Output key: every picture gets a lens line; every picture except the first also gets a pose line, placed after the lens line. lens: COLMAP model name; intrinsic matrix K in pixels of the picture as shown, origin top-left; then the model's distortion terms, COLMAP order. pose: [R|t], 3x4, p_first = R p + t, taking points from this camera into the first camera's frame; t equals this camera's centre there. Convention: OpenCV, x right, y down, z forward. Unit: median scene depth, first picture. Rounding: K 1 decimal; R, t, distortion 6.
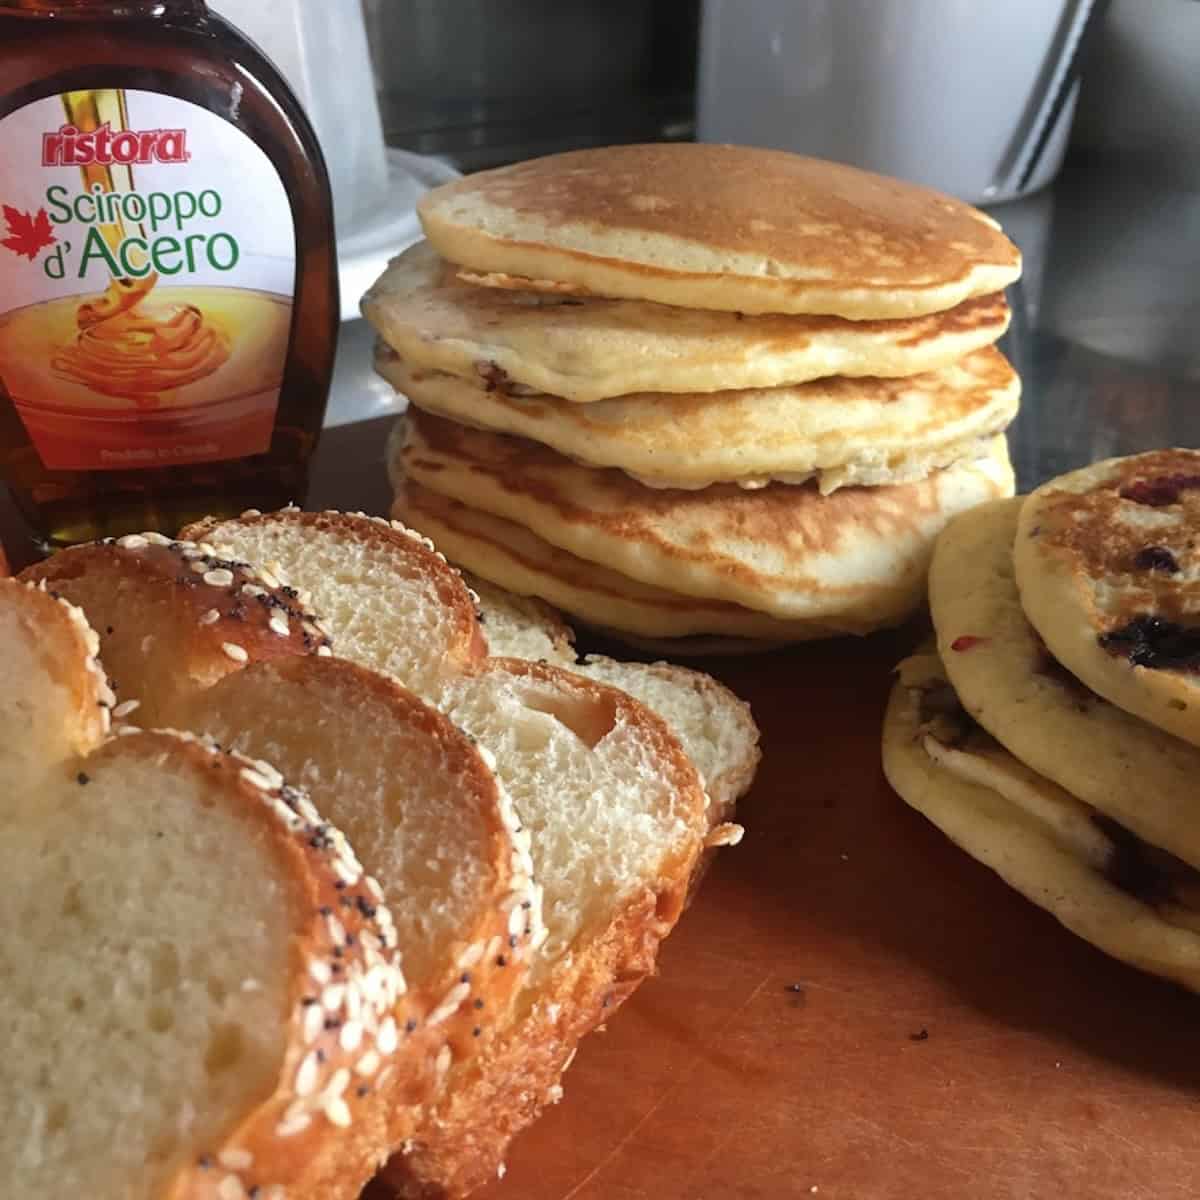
lens RADIAL K [[1462.3, 0, 600.0], [0, 1462.3, 600.0], [0, 0, 1]] dist [0.023660, -0.030338]
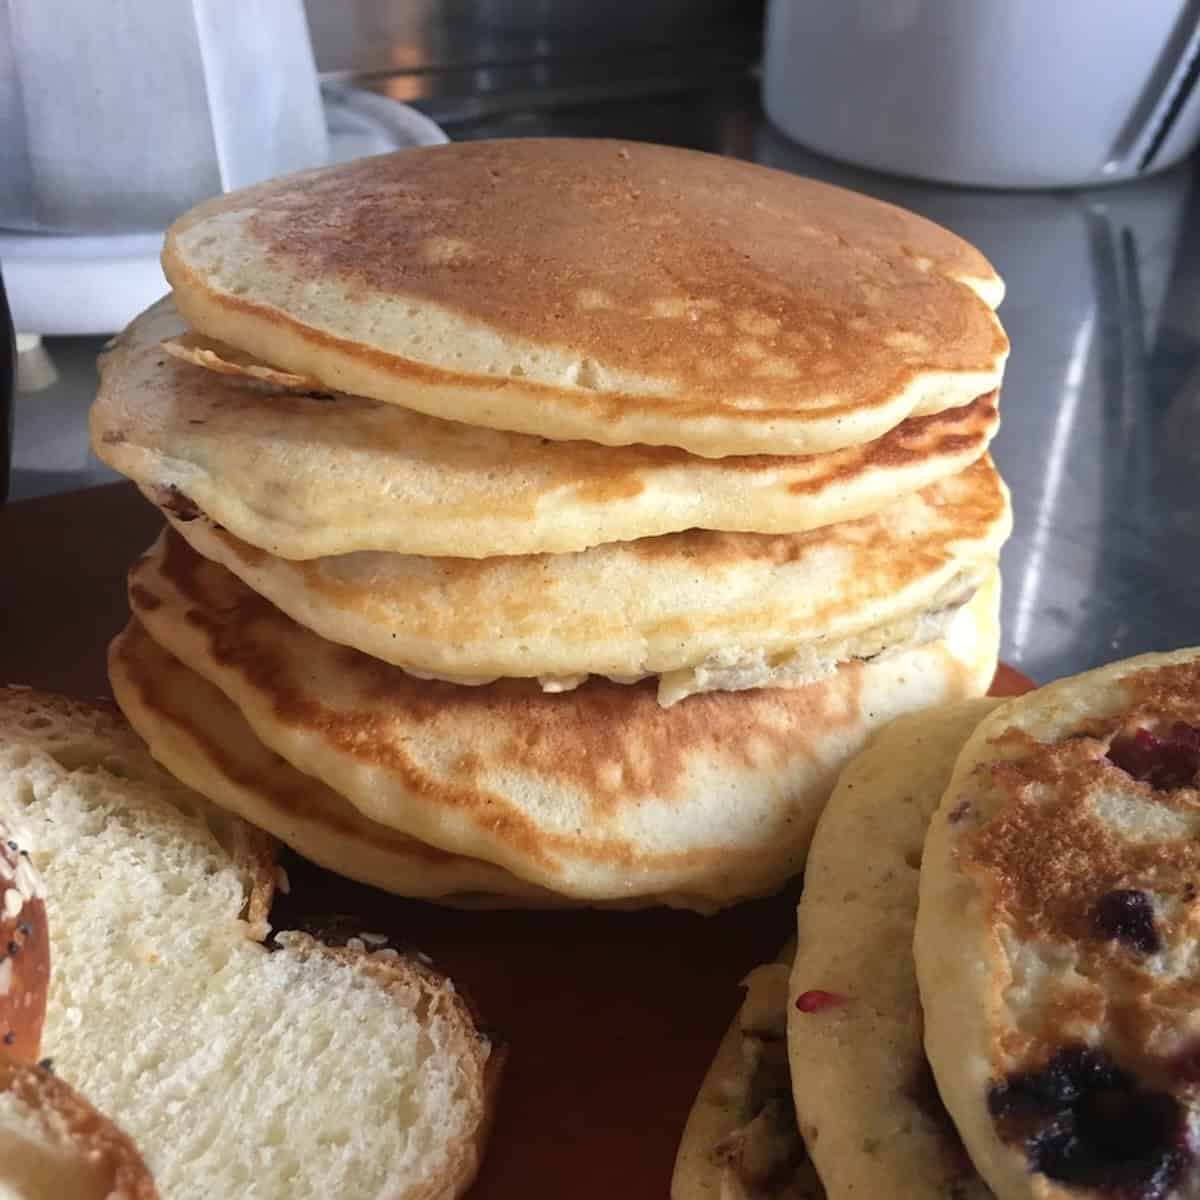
lens RADIAL K [[1462.3, 0, 600.0], [0, 1462.3, 600.0], [0, 0, 1]] dist [0.023660, -0.030338]
pose [[0.993253, 0.068163, -0.093816, 0.187319], [-0.063073, 0.996425, 0.056202, -0.159396], [0.097311, -0.049906, 0.994002, 0.338874]]
